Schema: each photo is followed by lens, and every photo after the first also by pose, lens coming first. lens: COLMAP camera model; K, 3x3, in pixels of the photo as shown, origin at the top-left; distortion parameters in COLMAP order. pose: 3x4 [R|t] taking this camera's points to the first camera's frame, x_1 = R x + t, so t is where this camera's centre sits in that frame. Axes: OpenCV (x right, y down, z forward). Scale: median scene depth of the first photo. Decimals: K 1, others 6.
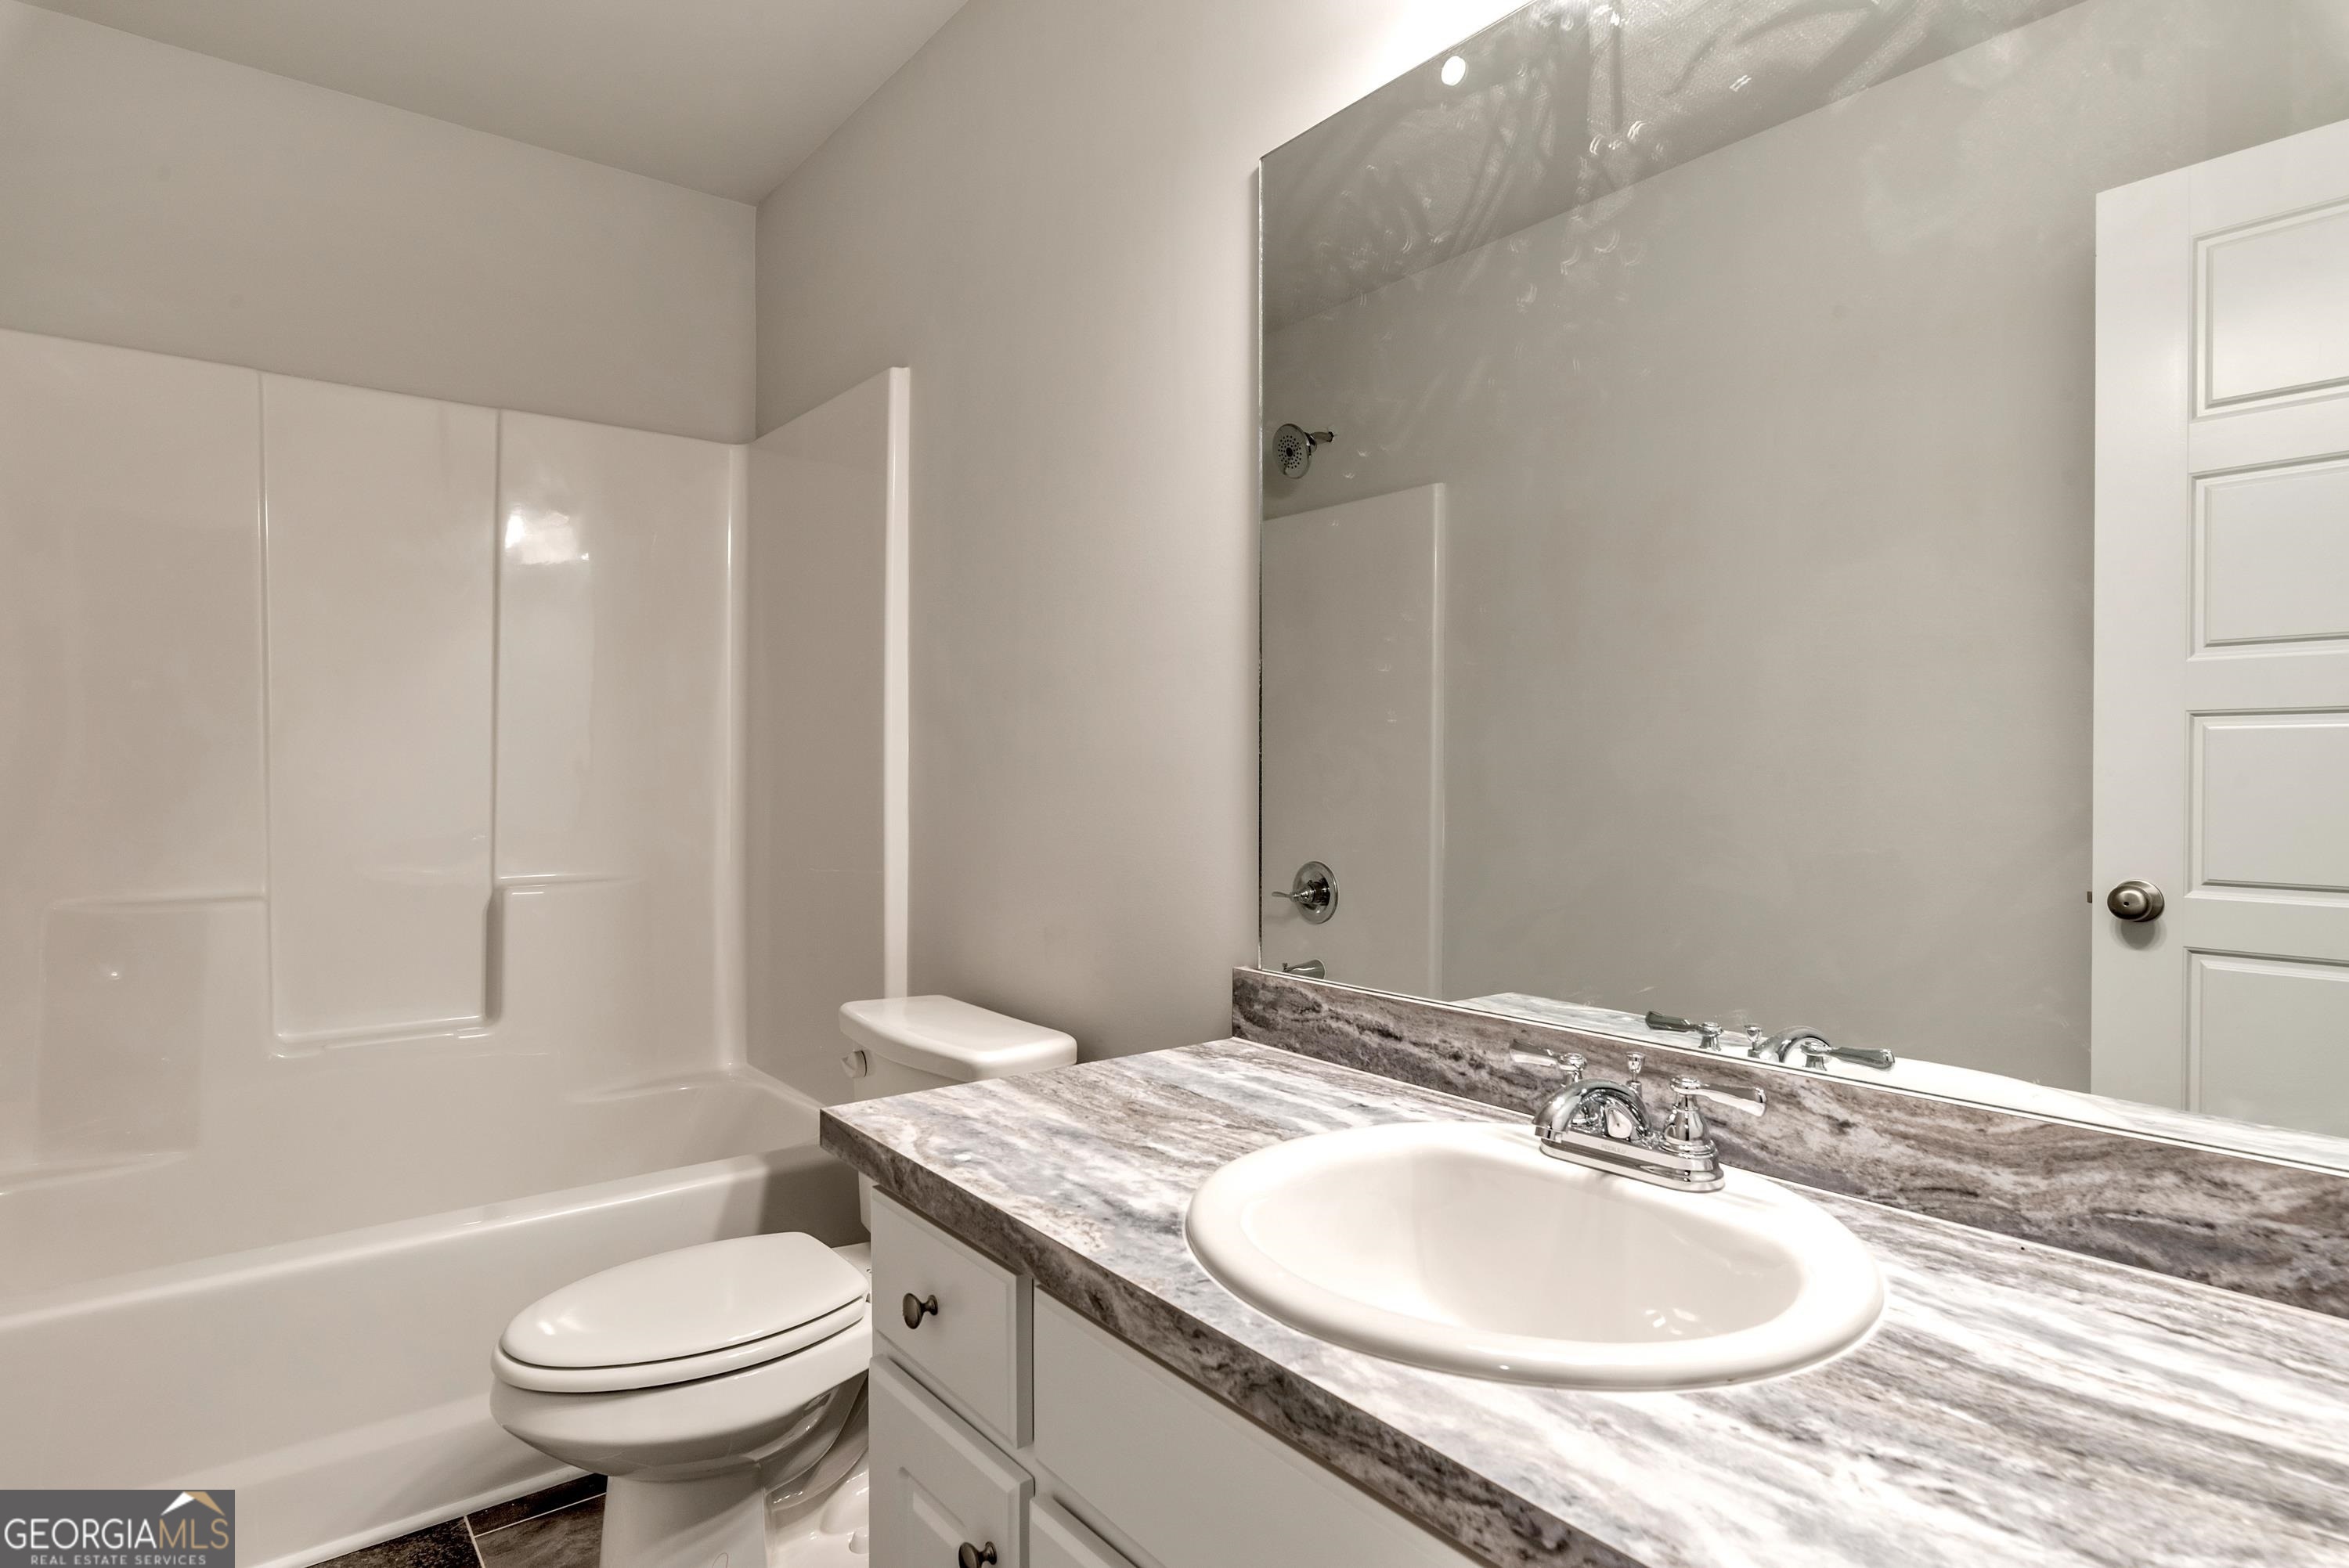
lens RADIAL K [[1239.1, 0, 1172.2], [0, 1239.1, 776.9], [0, 0, 1]] dist [0.007165, 0.000519]
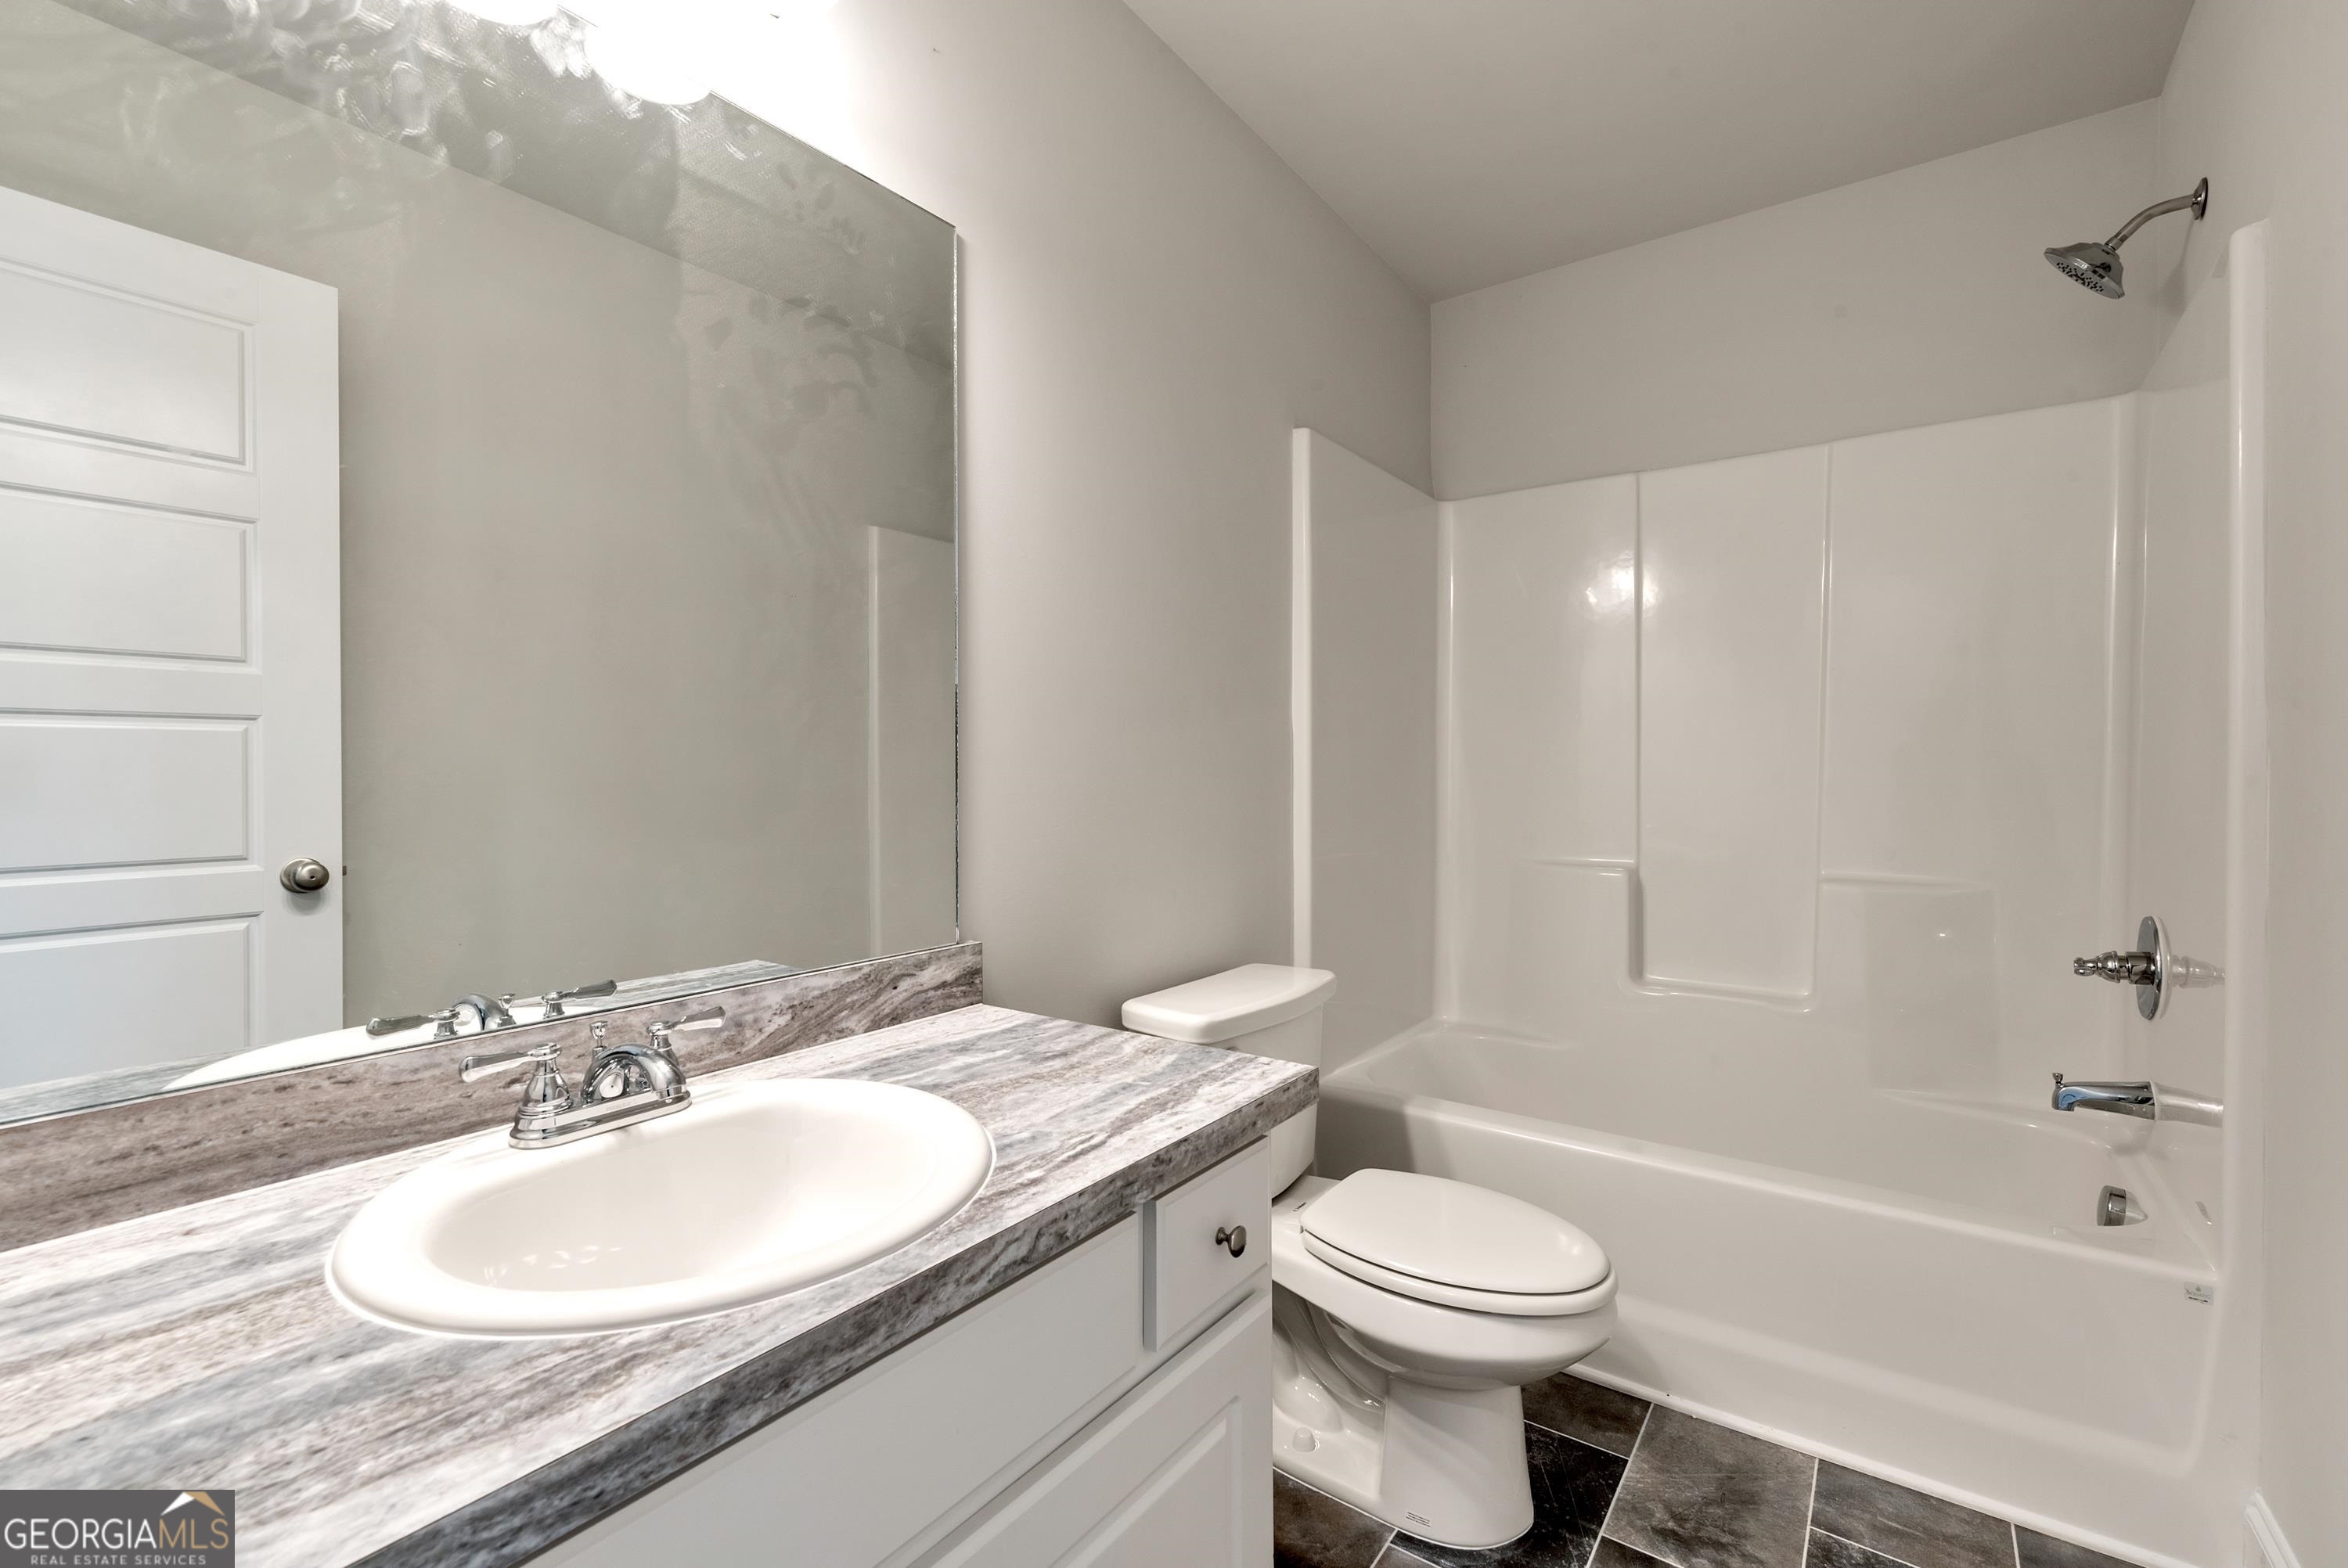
lens RADIAL K [[1035.4, 0, 1169.1], [0, 1035.4, 777.6], [0, 0, 1]] dist [0.001213, -0.001895]
pose [[-0.277566, -0.008072, 0.960673, -0.642787], [0.008025, 0.999910, 0.010721, 0.005530], [-0.960673, 0.010685, -0.277476, 0.778449]]
